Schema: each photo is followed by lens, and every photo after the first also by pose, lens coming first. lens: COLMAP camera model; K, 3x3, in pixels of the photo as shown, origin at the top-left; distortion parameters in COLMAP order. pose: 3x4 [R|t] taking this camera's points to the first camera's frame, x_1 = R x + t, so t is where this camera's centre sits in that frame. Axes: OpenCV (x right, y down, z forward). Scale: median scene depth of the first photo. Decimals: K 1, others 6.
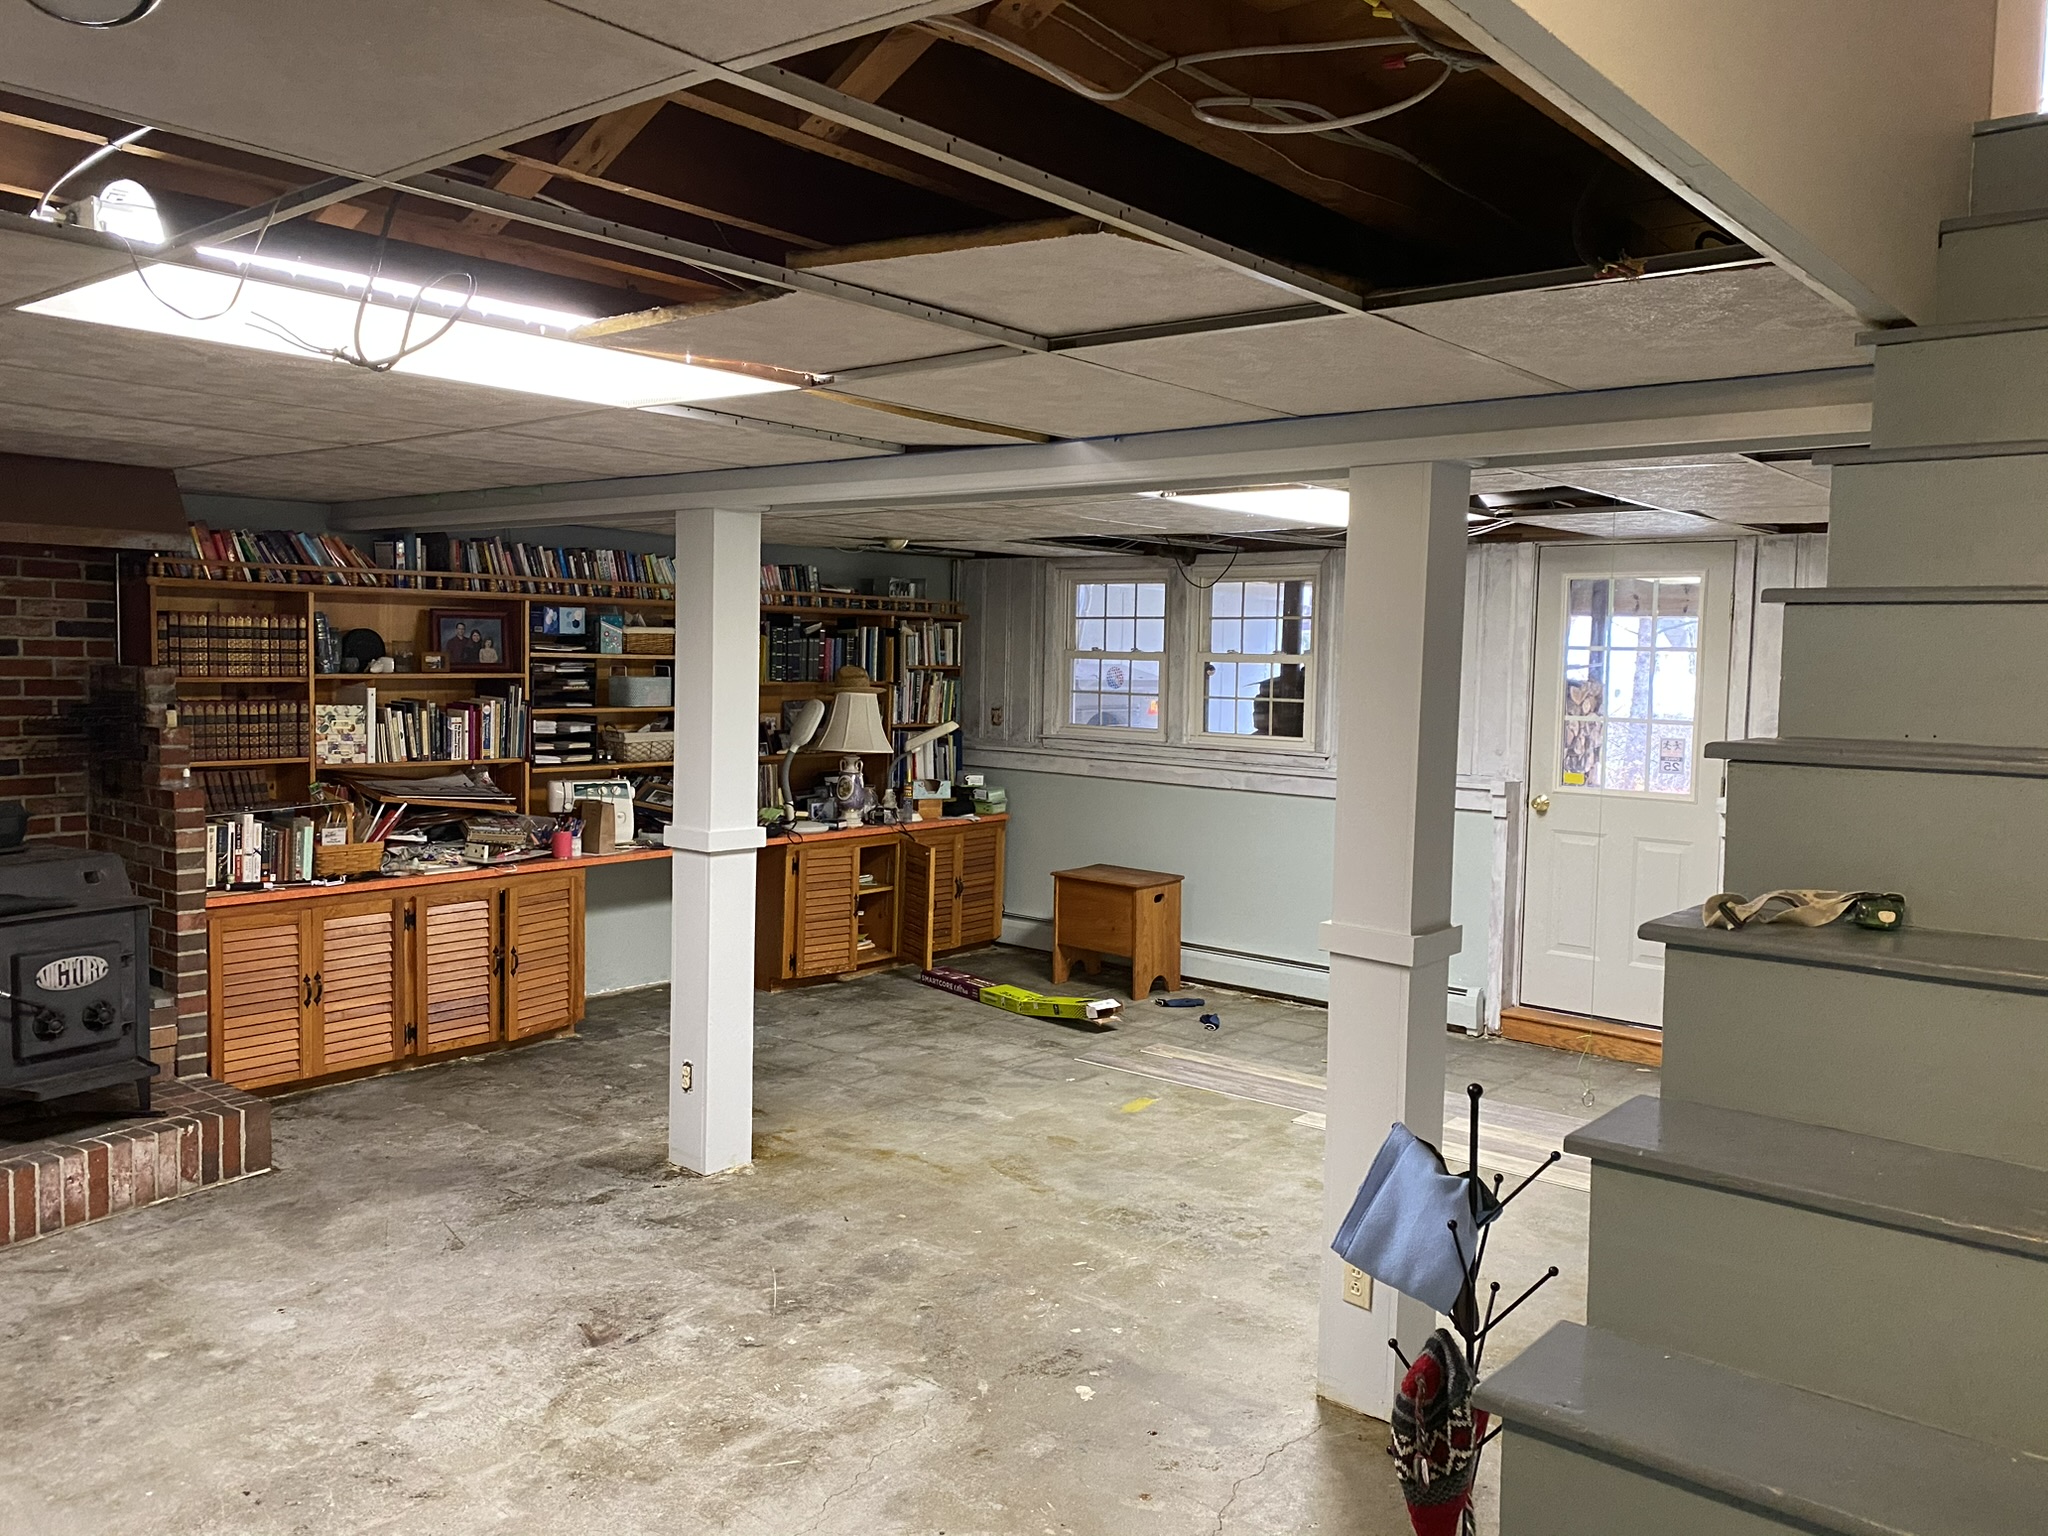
lens RADIAL K [[1563.5, 0, 1029.0], [0, 1563.5, 761.8], [0, 0, 1]] dist [0.031234, -0.003909]
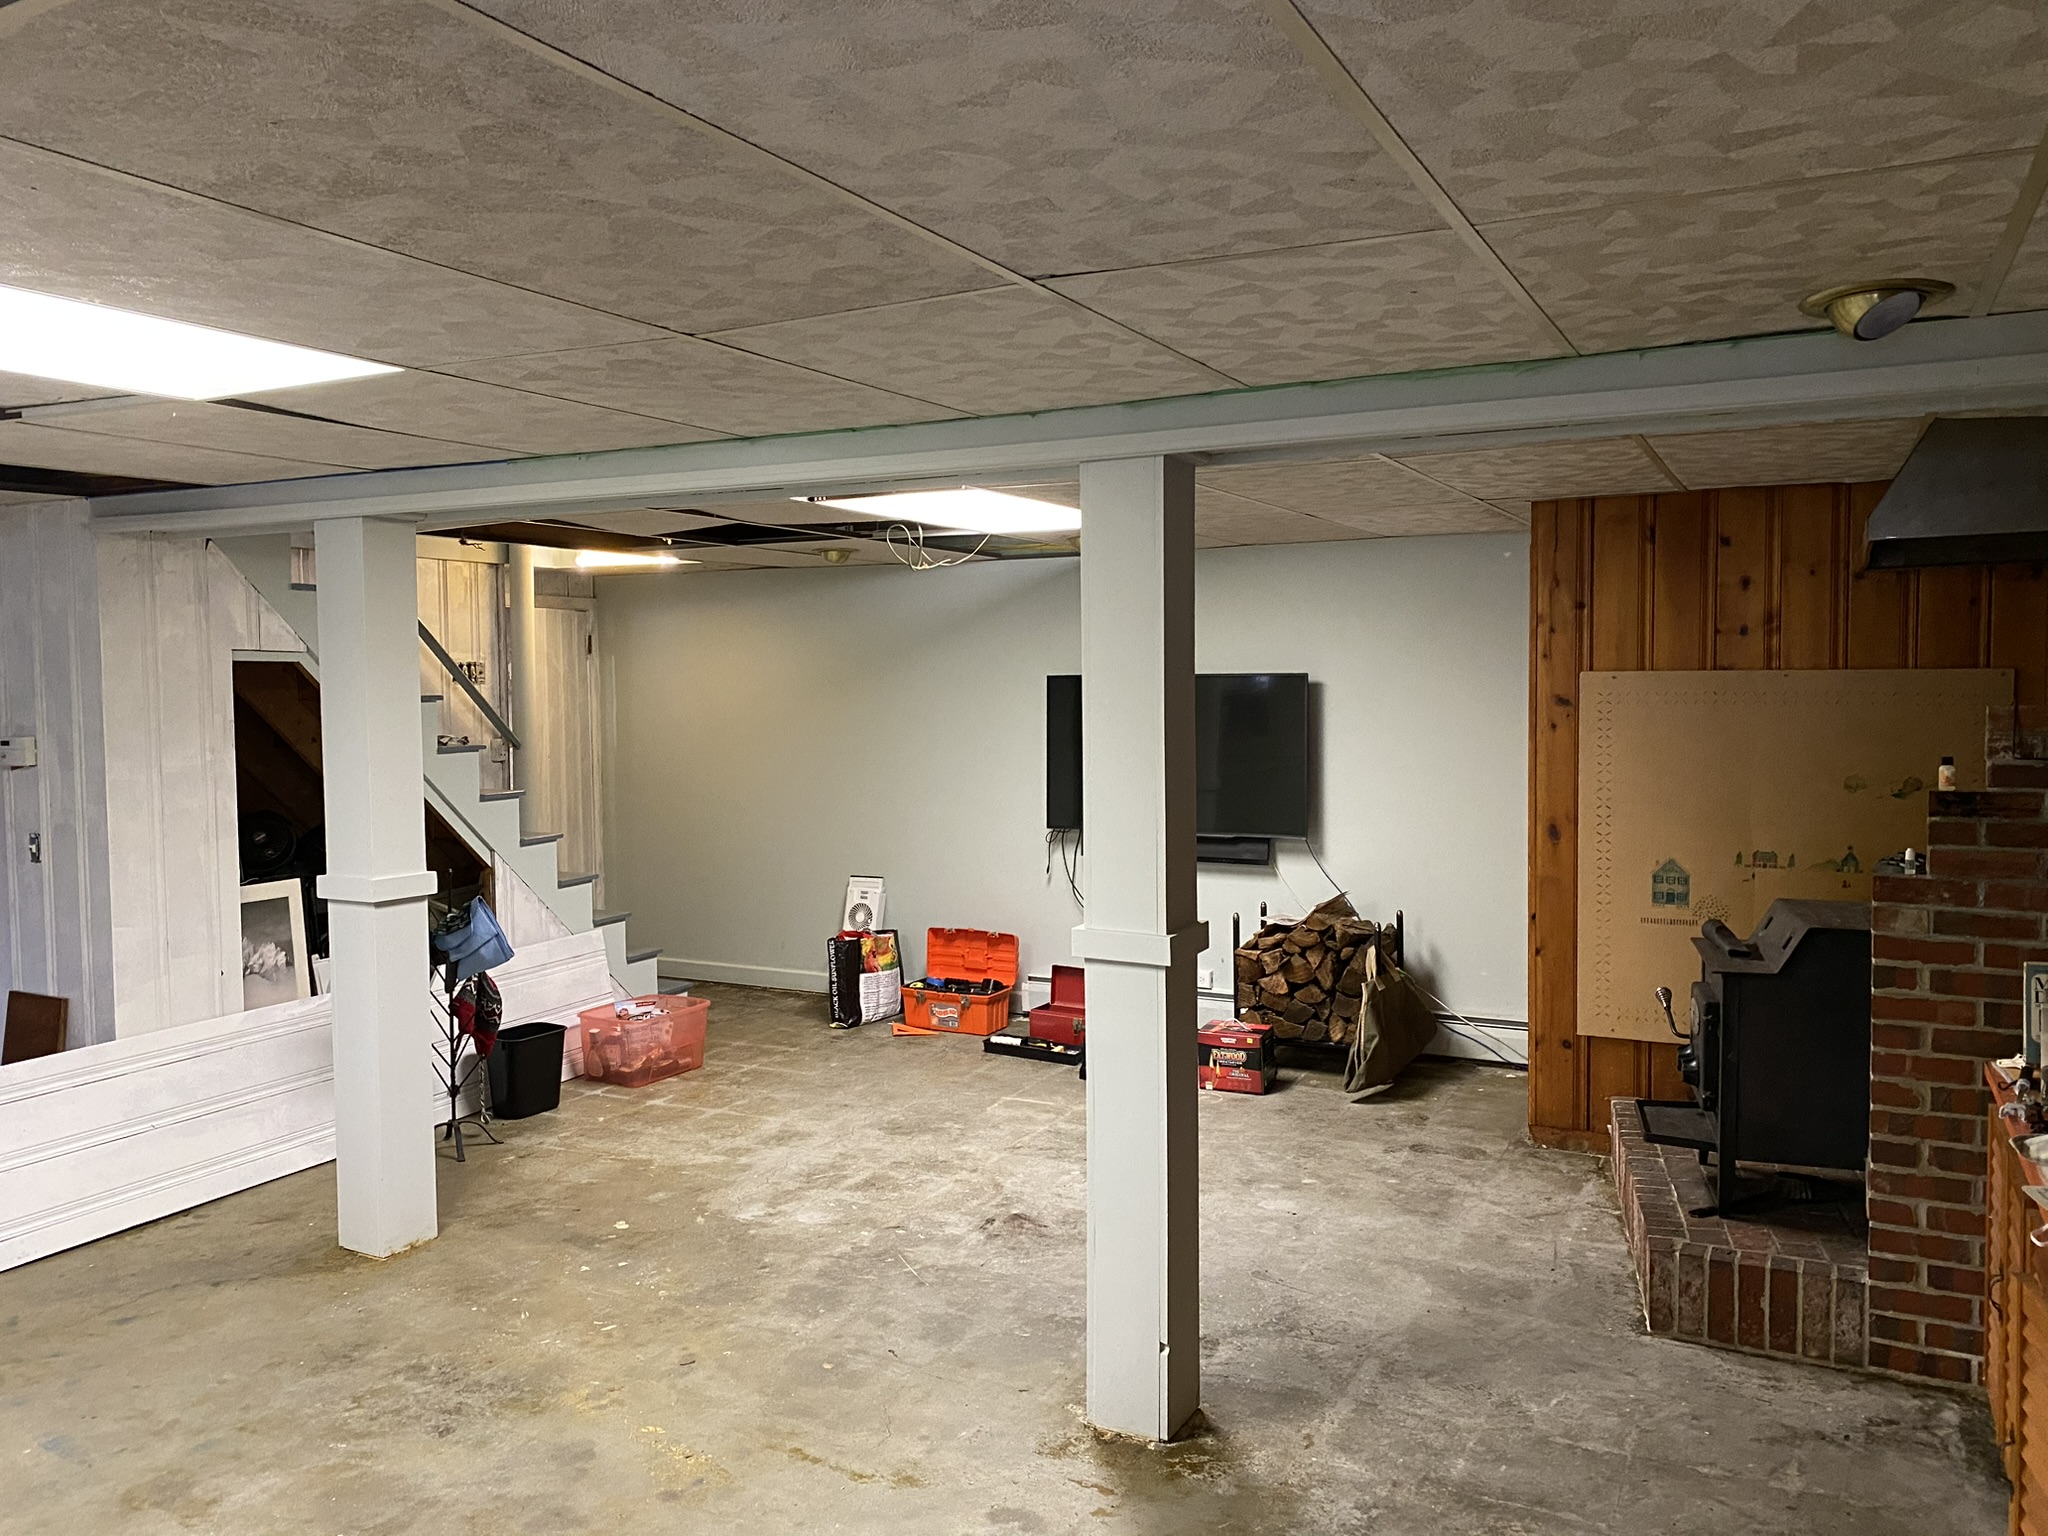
lens RADIAL K [[1563.5, 0, 1025.9], [0, 1563.5, 767.9], [0, 0, 1]] dist [0.031234, -0.003909]
pose [[-0.974187, 0.001473, -0.225739, 0.001869], [-0.027127, 0.991969, 0.123539, -0.132701], [0.224108, 0.126474, -0.966323, 1.987439]]
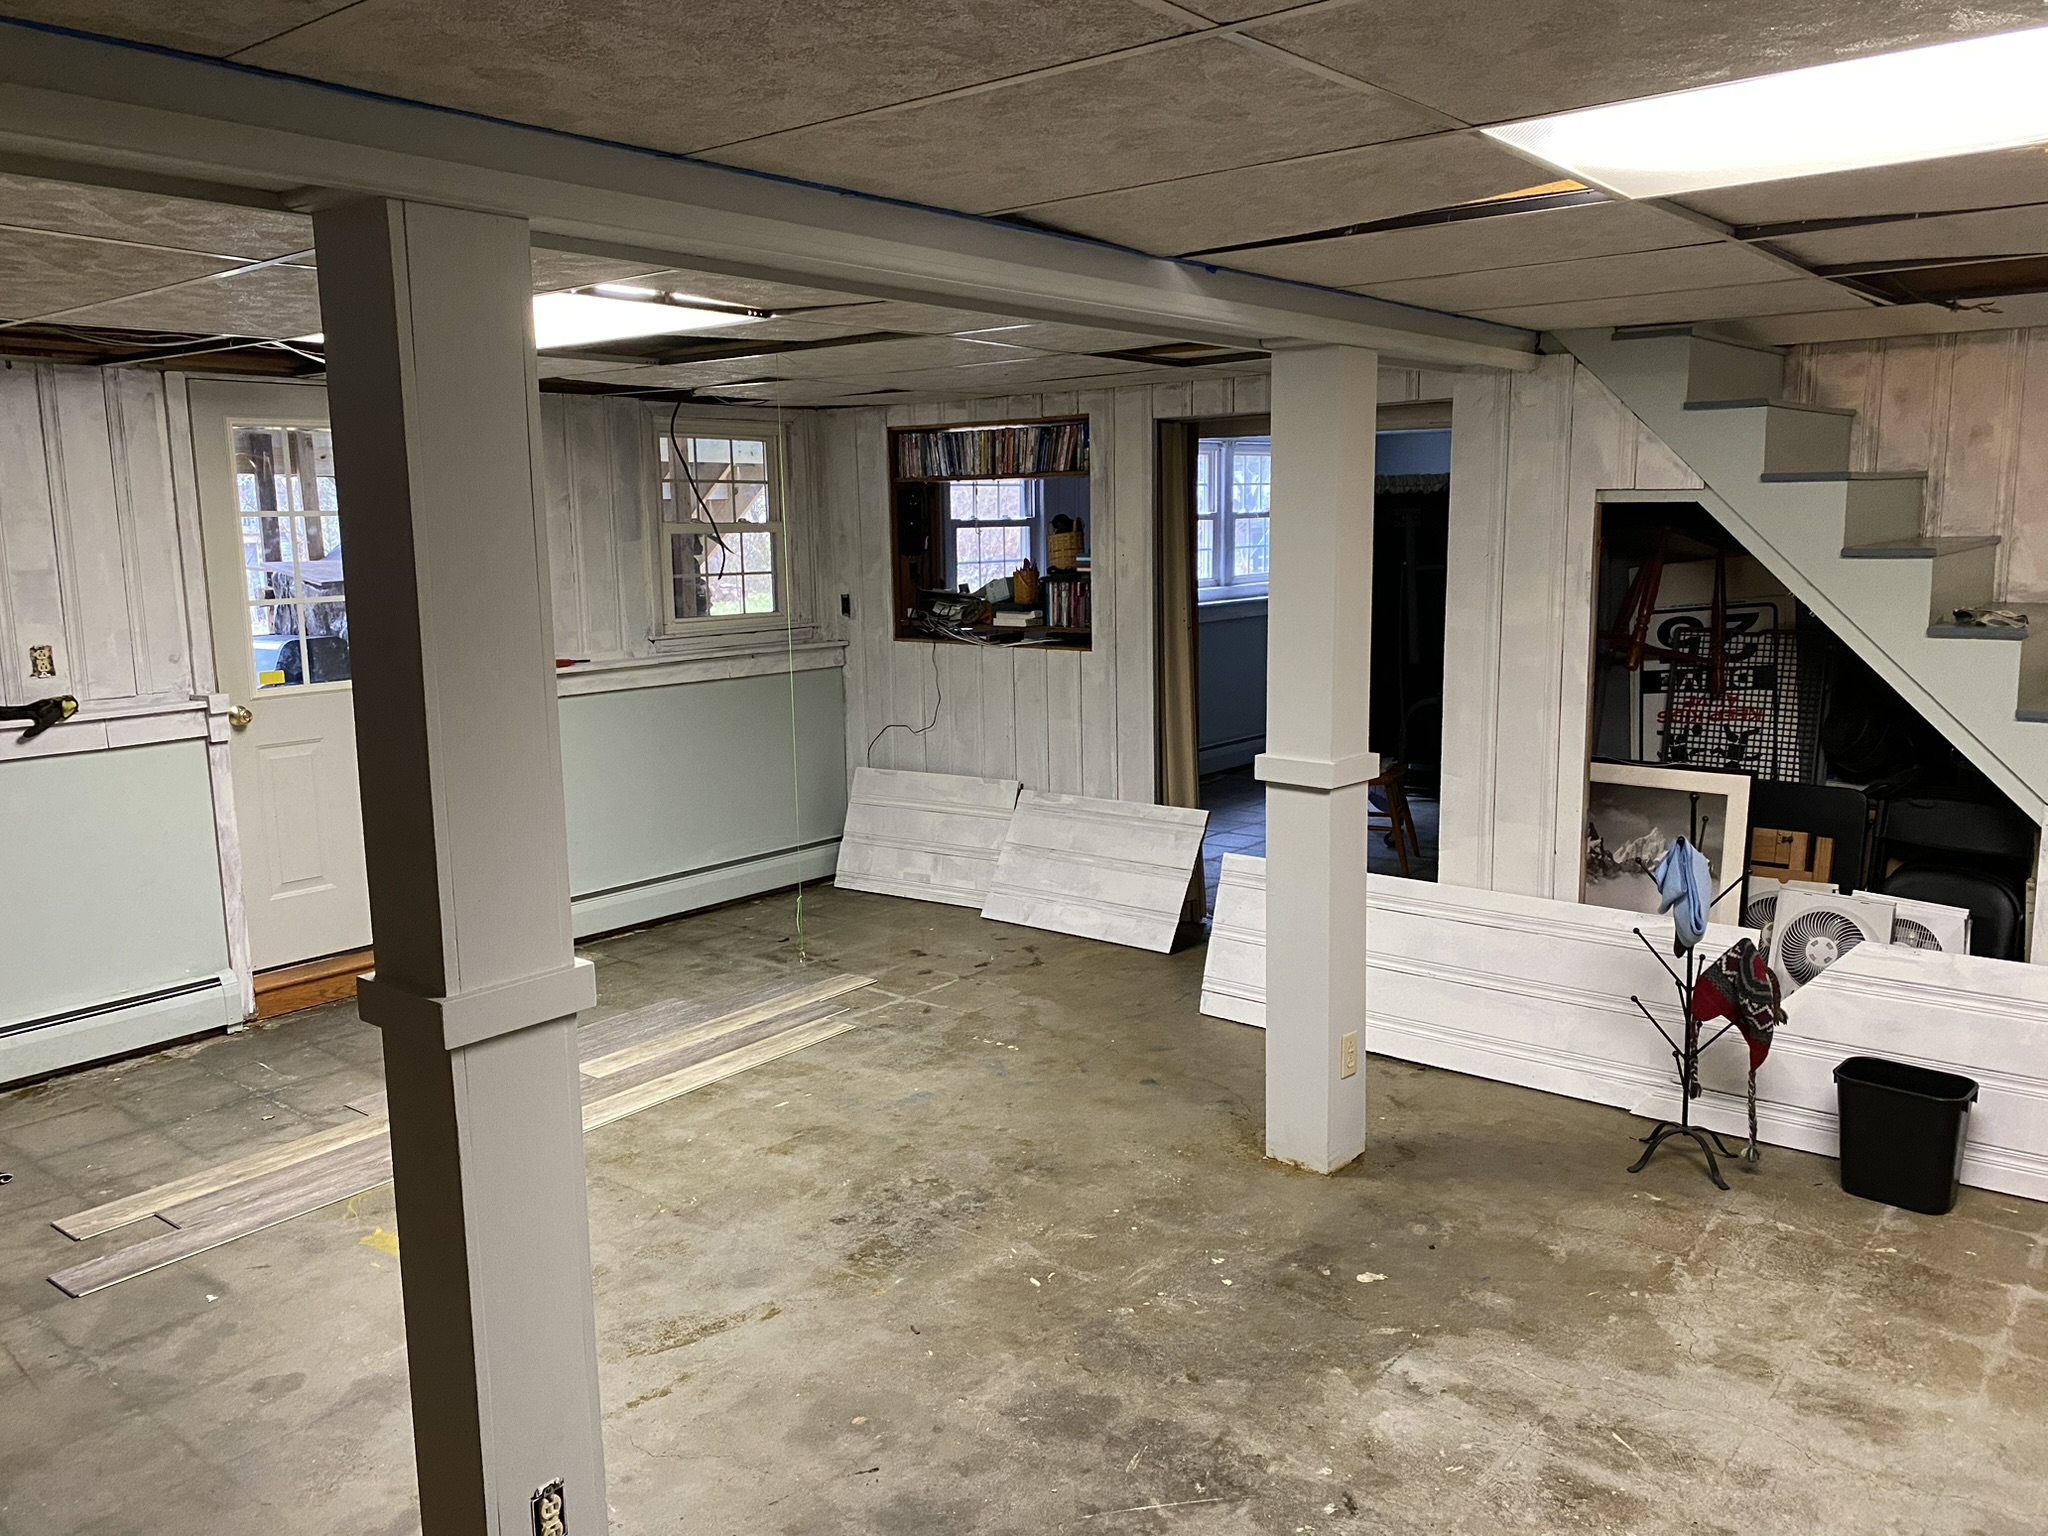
lens RADIAL K [[1563.5, 0, 1030.8], [0, 1563.5, 763.9], [0, 0, 1]] dist [0.031234, -0.003909]
pose [[-0.014618, -0.180840, 0.983404, -0.755769], [0.085395, 0.979690, 0.181426, -0.098222], [-0.996240, 0.086629, 0.001122, 1.019542]]
